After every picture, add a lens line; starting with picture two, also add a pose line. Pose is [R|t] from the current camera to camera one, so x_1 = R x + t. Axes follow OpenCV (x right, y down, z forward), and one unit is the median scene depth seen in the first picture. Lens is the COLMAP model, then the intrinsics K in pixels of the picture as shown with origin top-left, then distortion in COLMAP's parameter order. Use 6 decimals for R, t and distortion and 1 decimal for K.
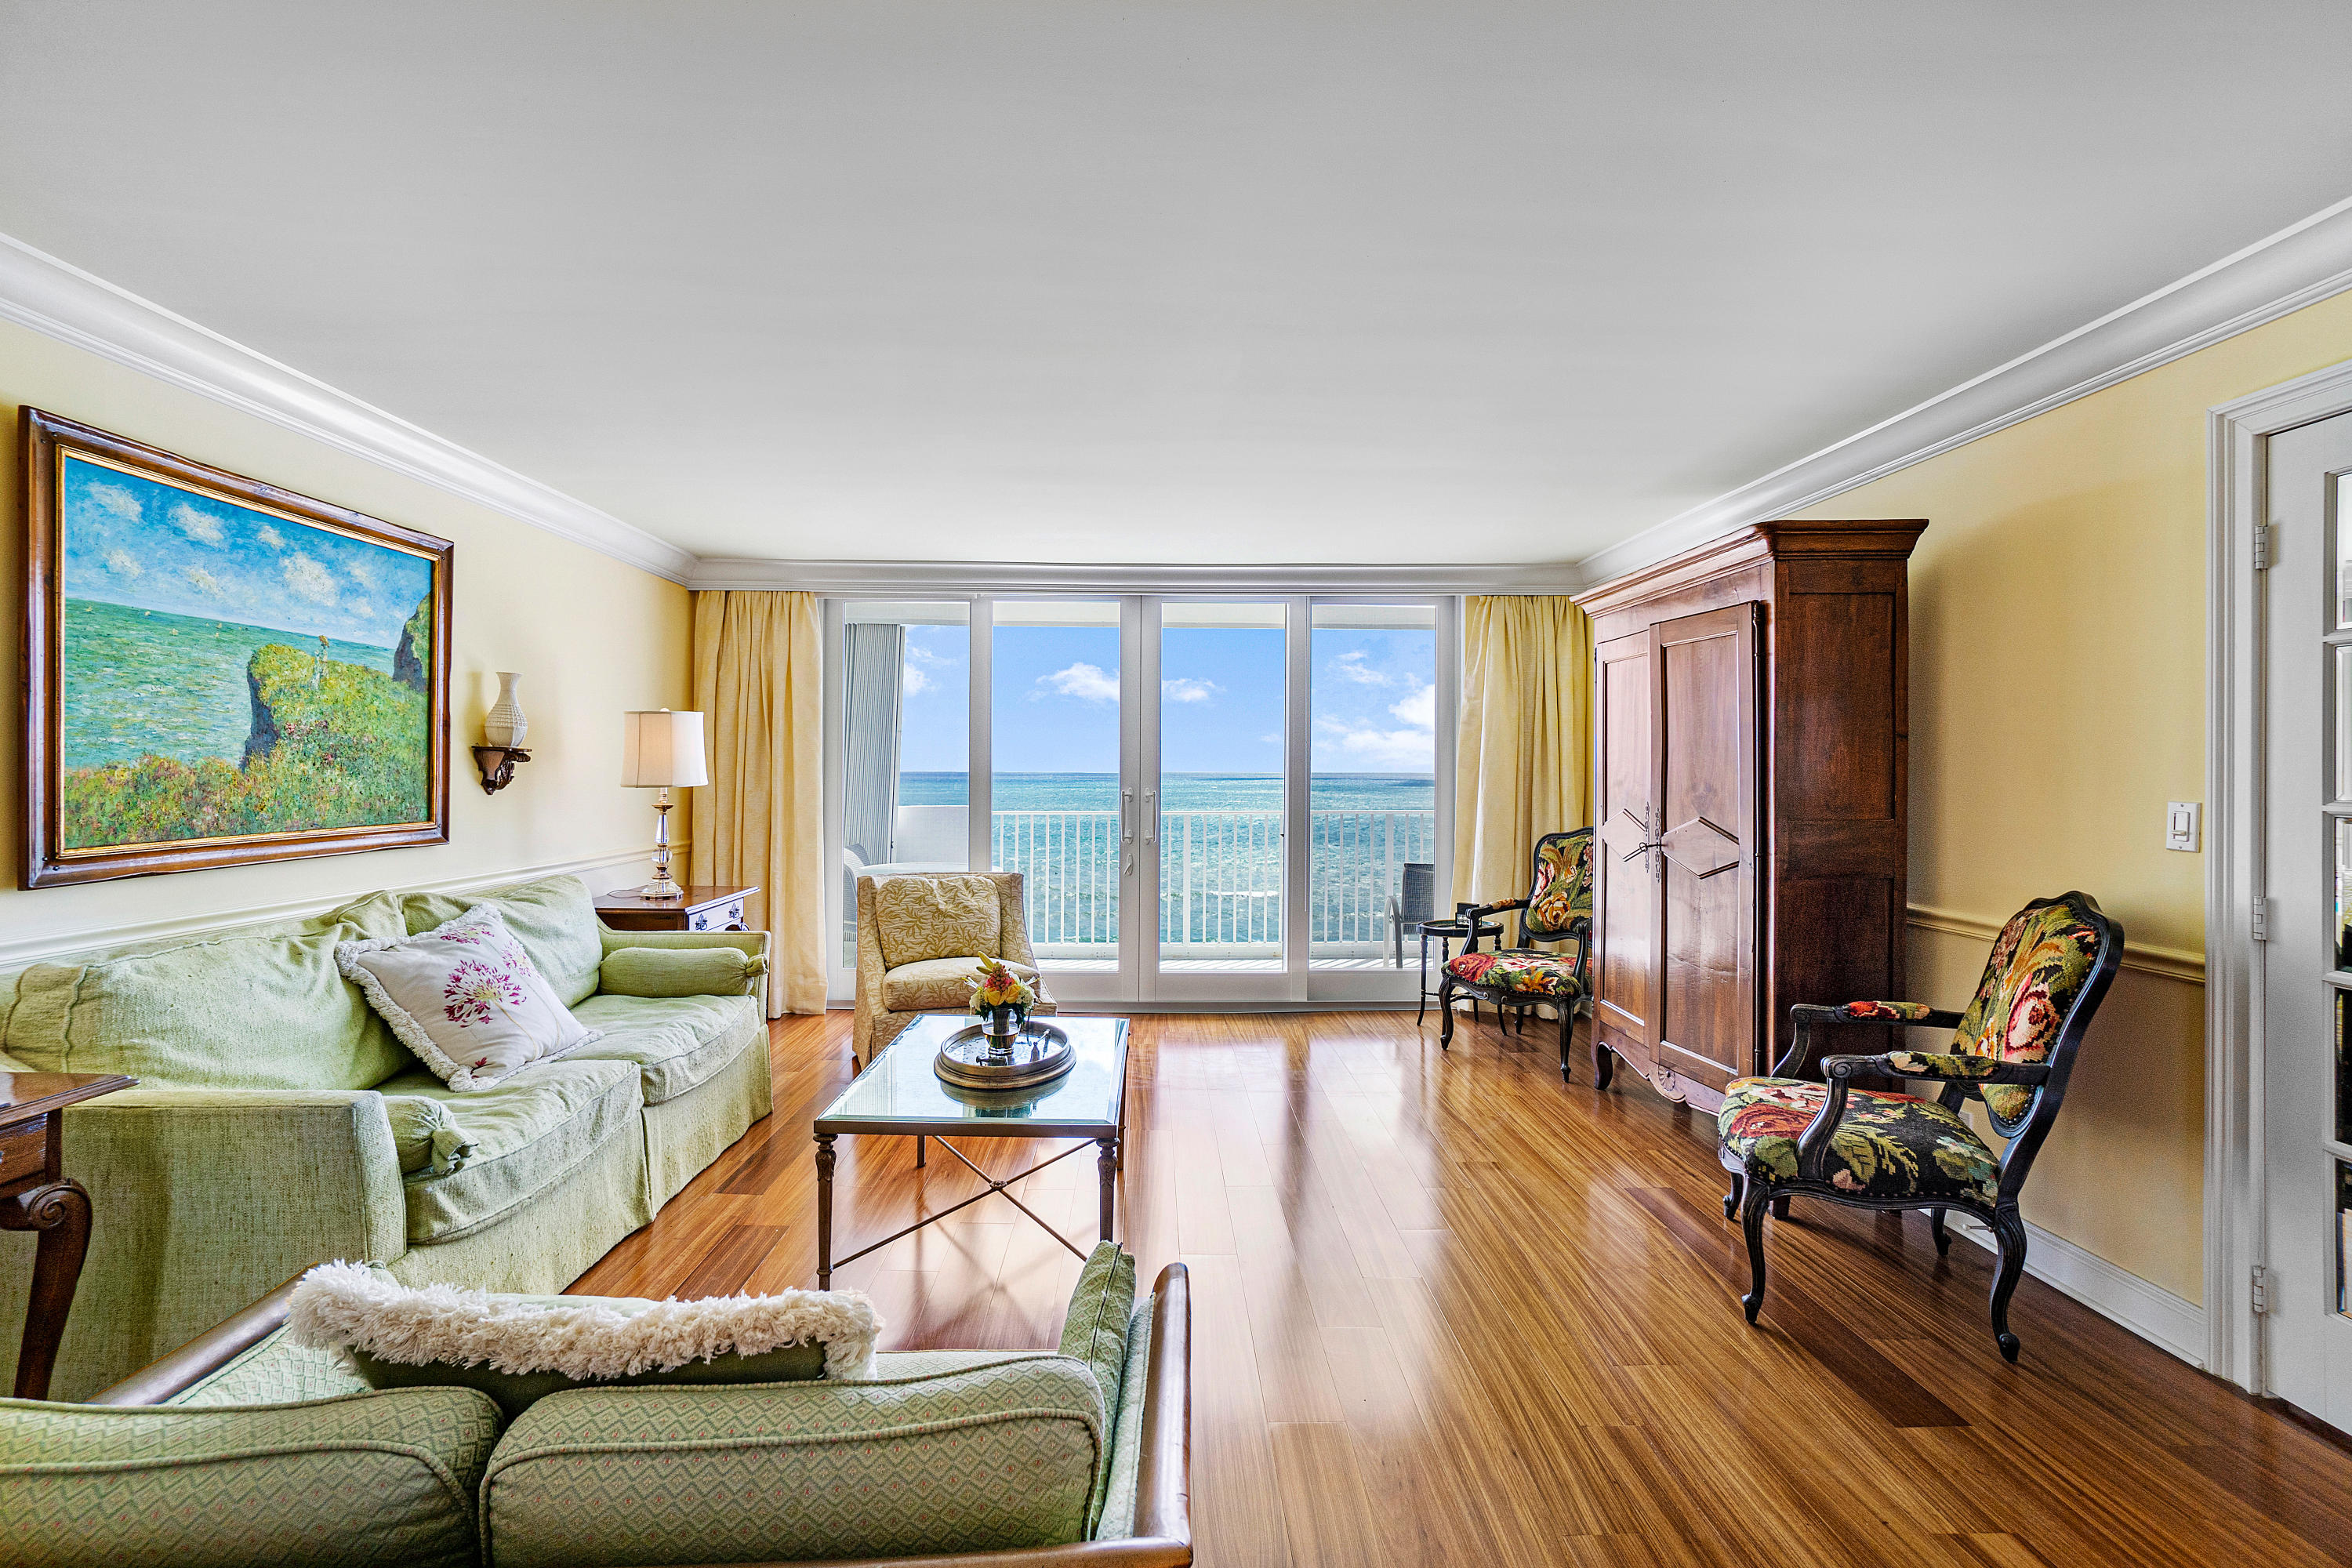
lens RADIAL K [[1025.3, 0, 1168.4], [0, 1025.3, 761.4], [0, 0, 1]] dist [-0.035705, 0.017812]
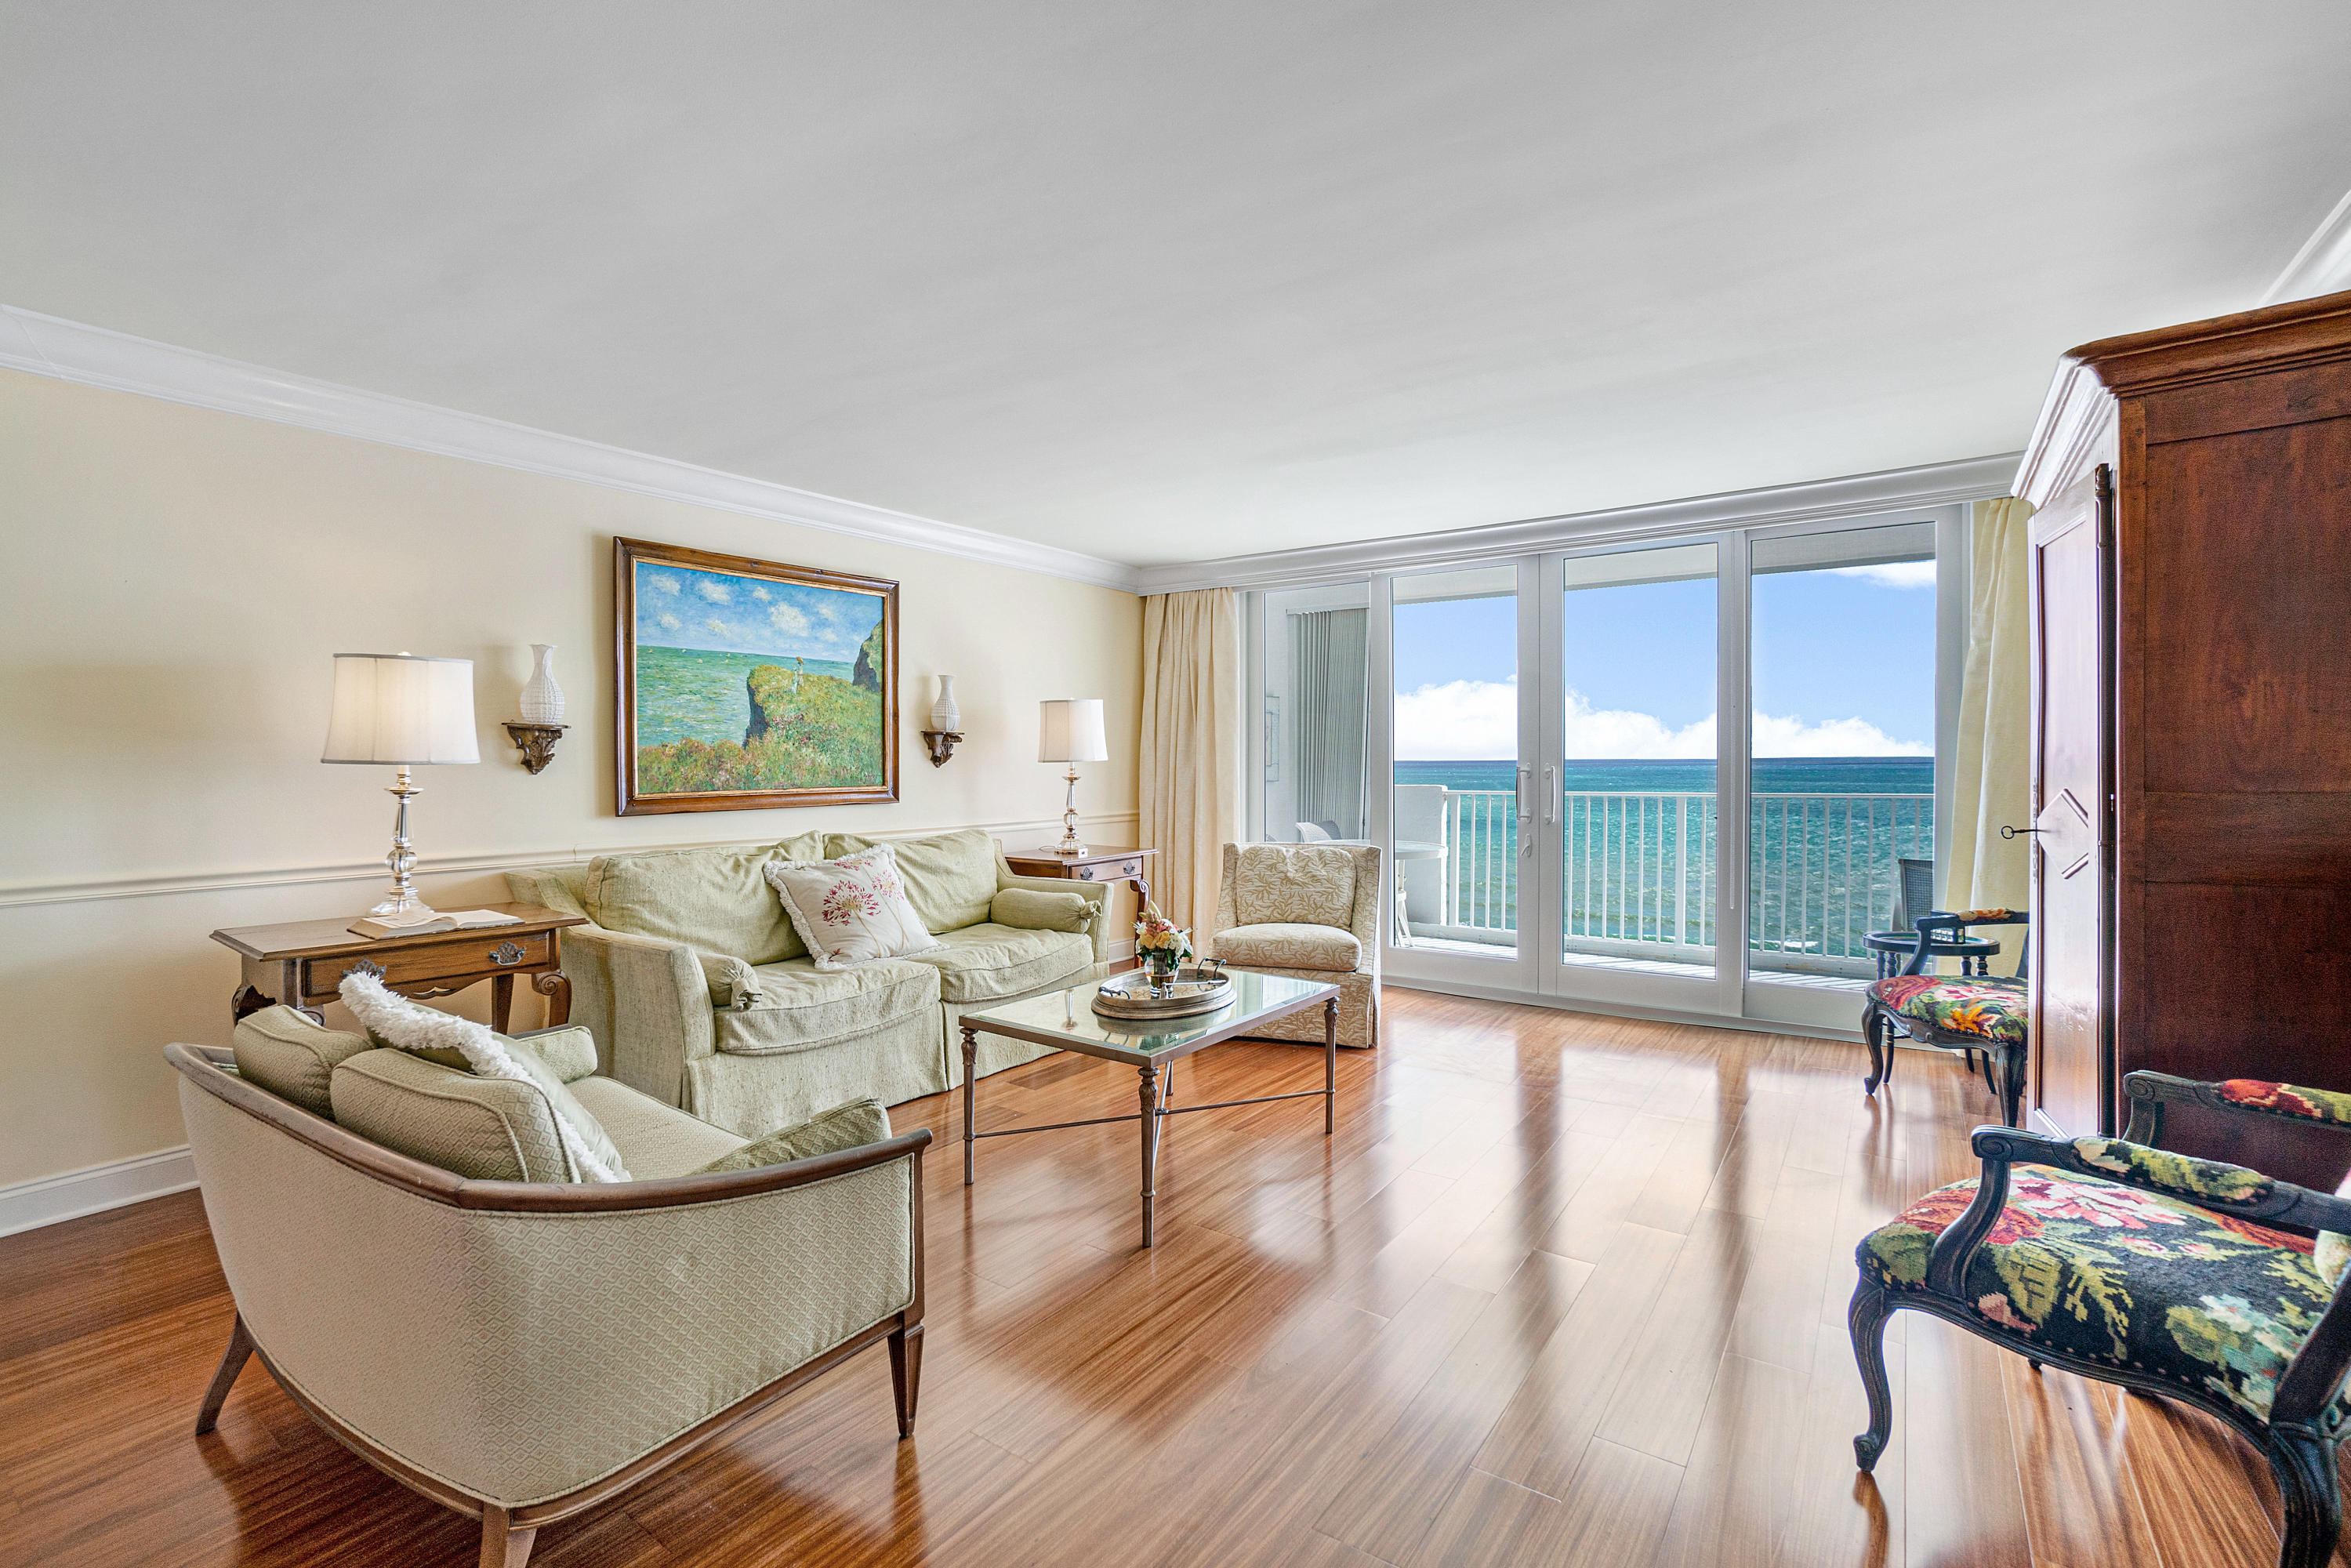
lens RADIAL K [[1042.8, 0, 1179.1], [0, 1042.8, 776.1], [0, 0, 1]] dist [-0.045226, 0.022114]
pose [[0.809735, 0.001057, -0.586795, 0.494182], [0.013956, 0.999681, 0.021059, 0.024804], [0.586630, -0.025242, 0.809462, 0.098409]]
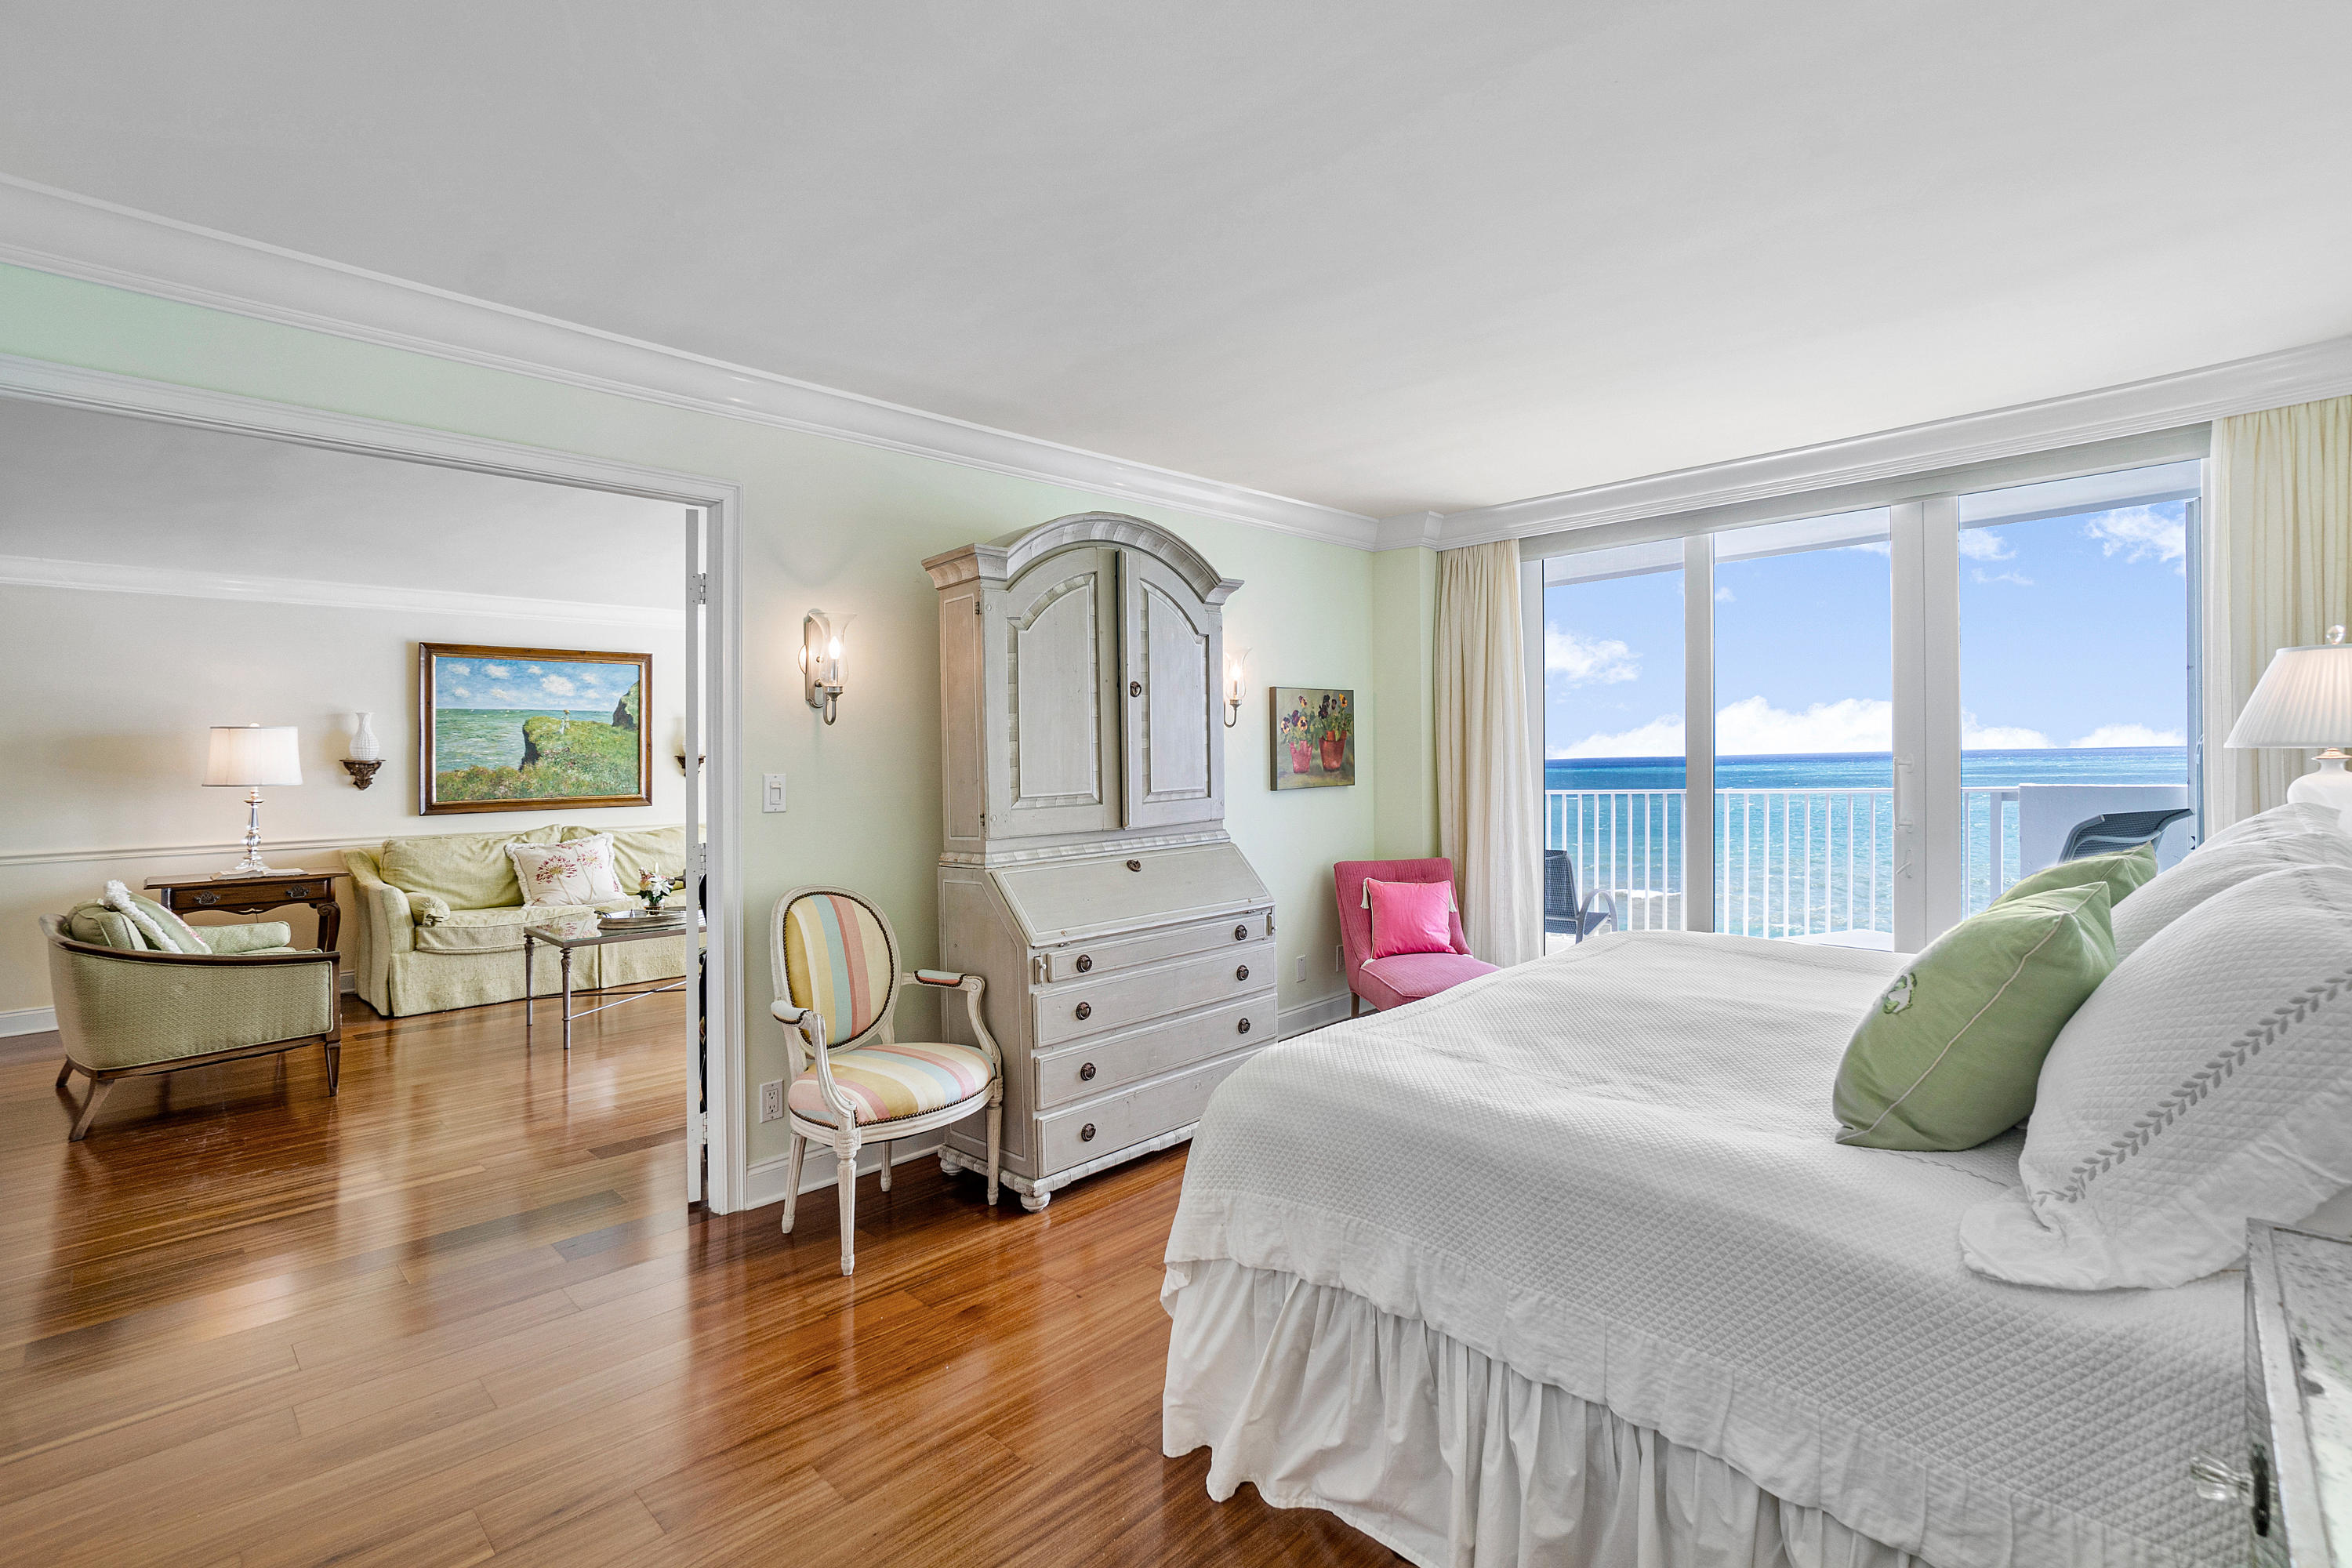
lens RADIAL K [[1063.8, 0, 1170.0], [0, 1063.8, 758.6], [0, 0, 1]] dist [0.001024, 0.000313]
pose [[0.705713, -0.016223, -0.708312, 1.755902], [0.025827, 0.999662, 0.002836, 0.010782], [0.708027, -0.020295, 0.705894, 0.284088]]
